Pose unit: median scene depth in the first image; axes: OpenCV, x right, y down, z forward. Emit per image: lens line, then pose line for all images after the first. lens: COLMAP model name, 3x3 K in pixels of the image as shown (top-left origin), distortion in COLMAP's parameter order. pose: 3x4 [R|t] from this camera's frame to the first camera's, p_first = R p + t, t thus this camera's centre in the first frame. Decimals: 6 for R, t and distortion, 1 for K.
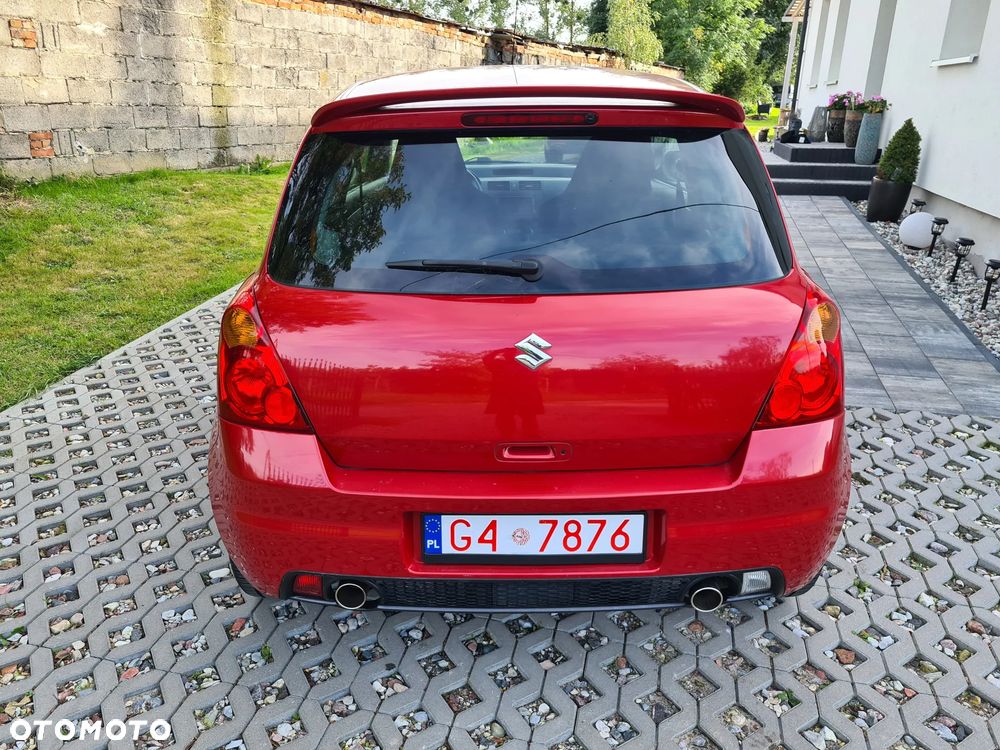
lens RADIAL K [[858.5, 0, 498.3], [0, 858.5, 419.9], [0, 0, 1]] dist [0.079255, -0.069978]
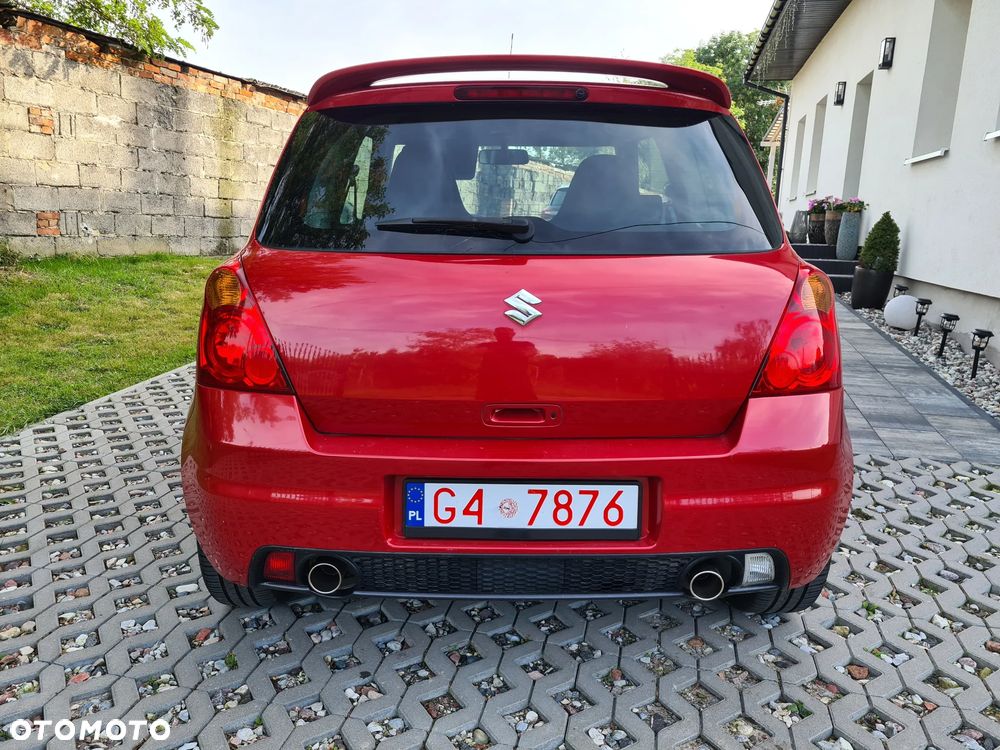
lens RADIAL K [[858.5, 0, 498.3], [0, 858.5, 419.9], [0, 0, 1]] dist [0.079255, -0.069978]
pose [[0.999865, 0.014578, 0.007528, 0.004987], [-0.013100, 0.985589, -0.168650, 0.149912], [-0.009878, 0.168529, 0.985647, 0.040688]]
